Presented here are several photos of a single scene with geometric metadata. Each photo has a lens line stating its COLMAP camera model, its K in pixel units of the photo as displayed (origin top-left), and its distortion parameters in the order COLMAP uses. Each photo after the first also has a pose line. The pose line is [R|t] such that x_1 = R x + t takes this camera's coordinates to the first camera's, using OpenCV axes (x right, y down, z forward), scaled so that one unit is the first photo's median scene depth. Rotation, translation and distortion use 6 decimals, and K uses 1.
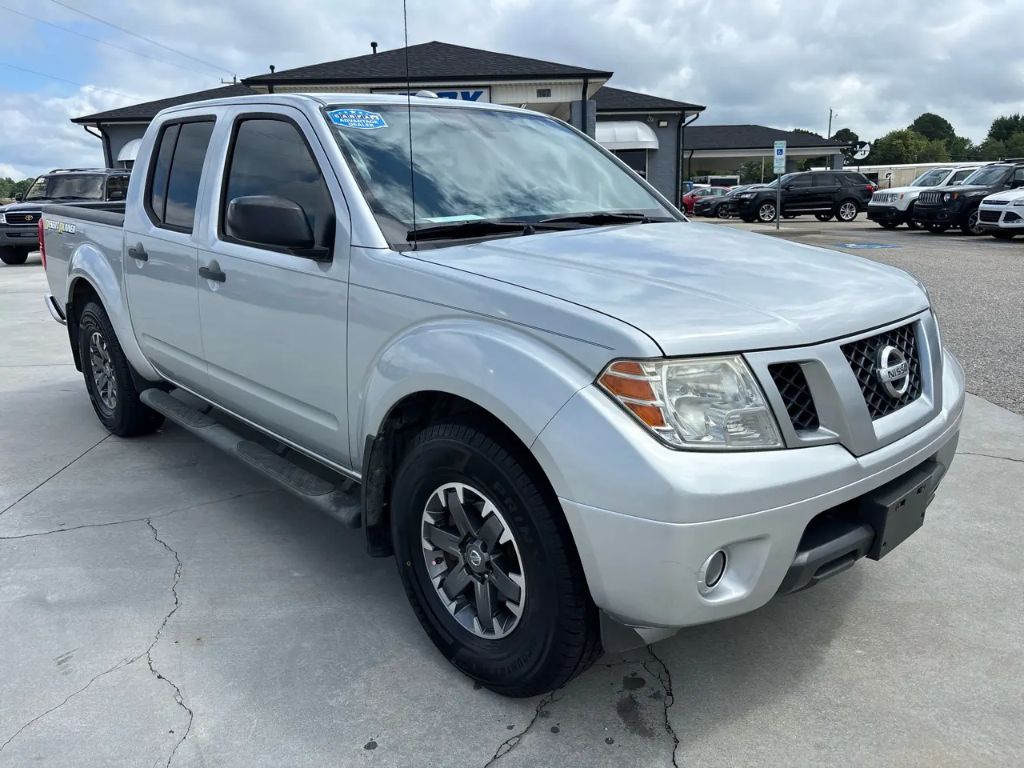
lens RADIAL K [[777.6, 0, 507.4], [0, 777.6, 380.0], [0, 0, 1]] dist [0.045916, -0.049380]
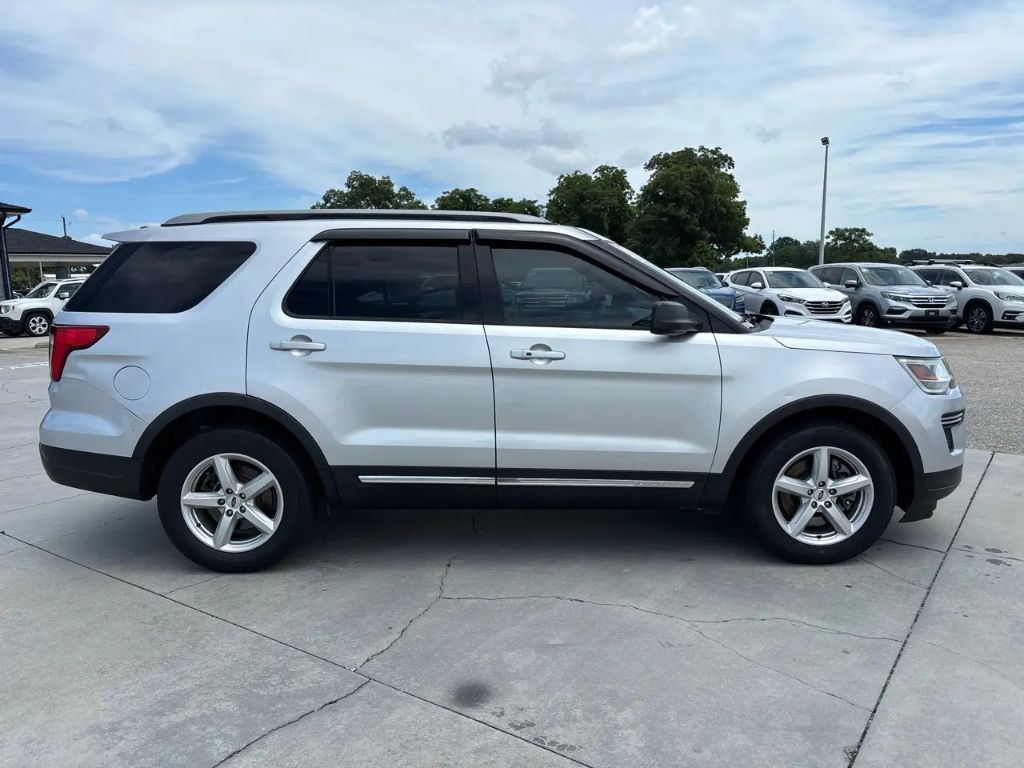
lens RADIAL K [[777.6, 0, 506.8], [0, 777.6, 386.9], [0, 0, 1]] dist [0.045916, -0.049380]
pose [[0.615497, -0.102397, 0.781459, -0.201283], [0.197896, 0.979838, -0.027477, -0.008935], [-0.762890, 0.171560, 0.623351, 0.039421]]
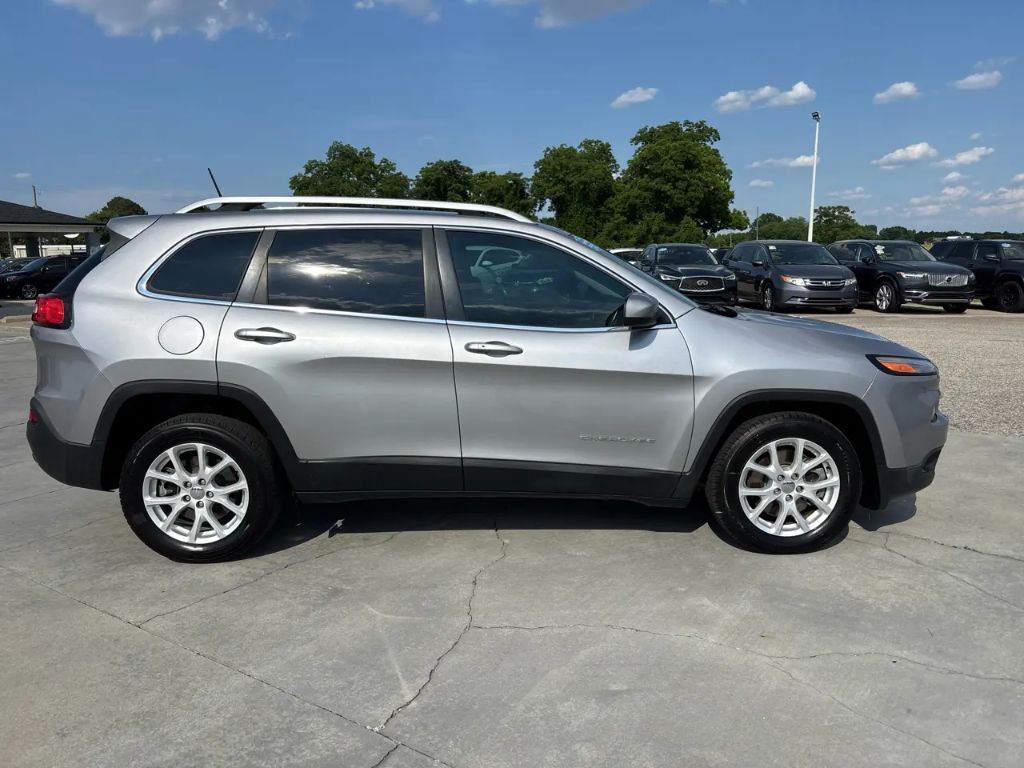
lens RADIAL K [[777.6, 0, 512.1], [0, 777.6, 389.9], [0, 0, 1]] dist [0.045916, -0.049380]
pose [[0.592215, -0.128931, 0.795398, -0.185997], [0.196149, 0.980489, 0.012891, -0.014805], [-0.781541, 0.148382, 0.605950, 0.065324]]
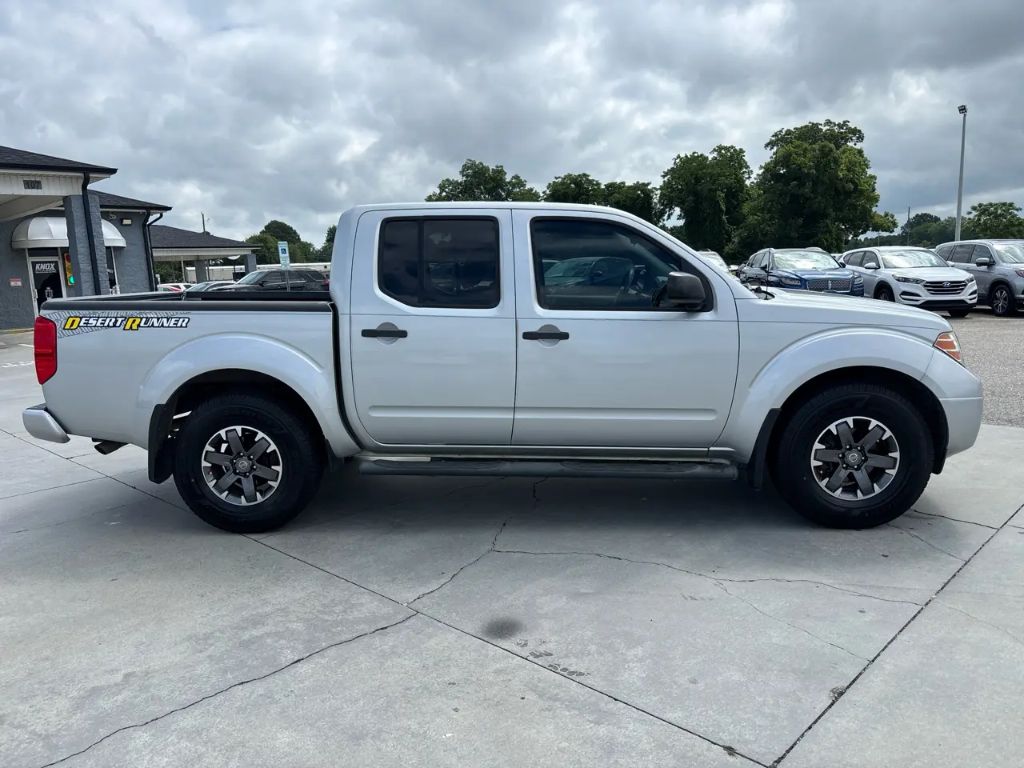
lens RADIAL K [[777.6, 0, 504.7], [0, 777.6, 386.0], [0, 0, 1]] dist [0.045916, -0.049380]
pose [[0.723601, -0.110709, 0.681282, -0.203699], [0.187965, 0.981354, -0.040170, -0.002226], [-0.664131, 0.157124, 0.730918, 0.017534]]
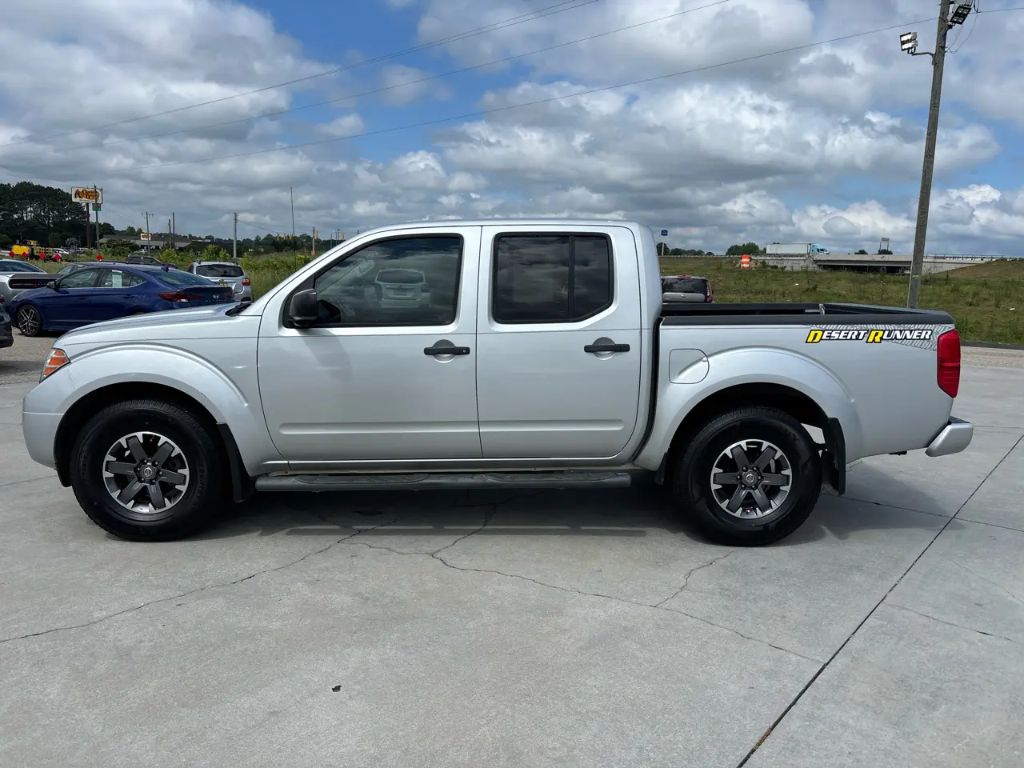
lens RADIAL K [[777.6, 0, 517.7], [0, 777.6, 389.4], [0, 0, 1]] dist [0.045916, -0.049380]
pose [[0.644895, -0.095779, 0.758246, -0.352650], [0.208378, 0.976564, -0.053872, -0.039998], [-0.735315, 0.192744, 0.649740, 0.168844]]
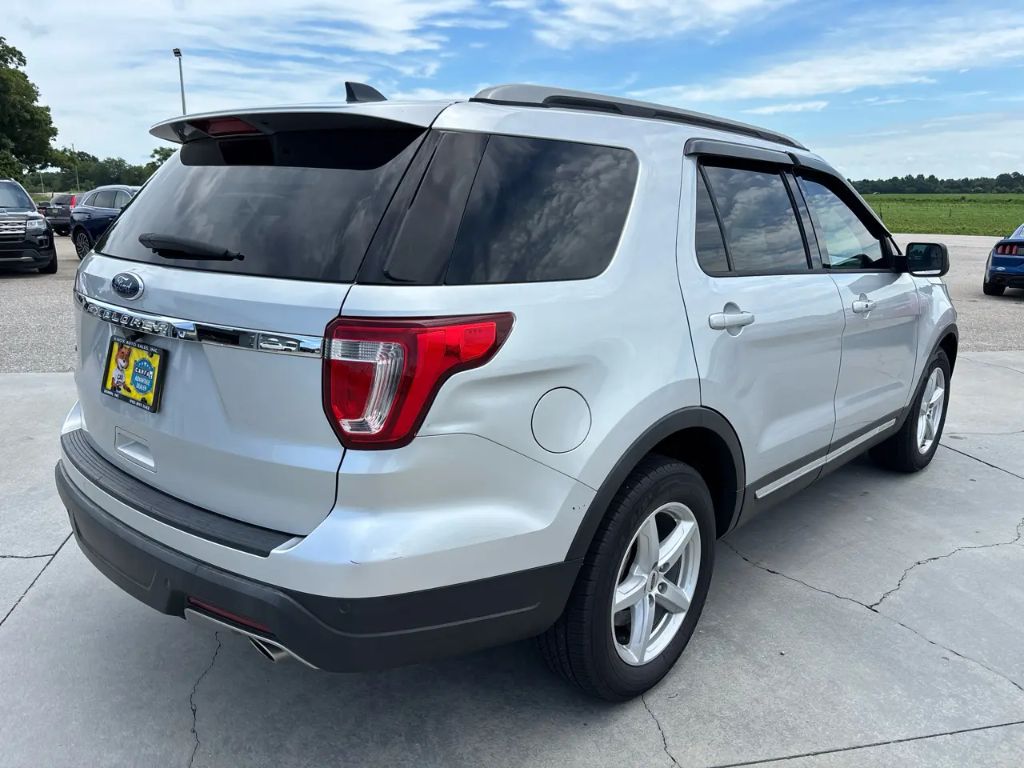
lens RADIAL K [[777.6, 0, 503.0], [0, 777.6, 392.9], [0, 0, 1]] dist [0.045916, -0.049380]
pose [[-0.162062, -0.223022, 0.961248, -0.199393], [0.229226, 0.938969, 0.256499, -0.061616], [-0.959787, 0.261912, -0.101048, 0.239249]]
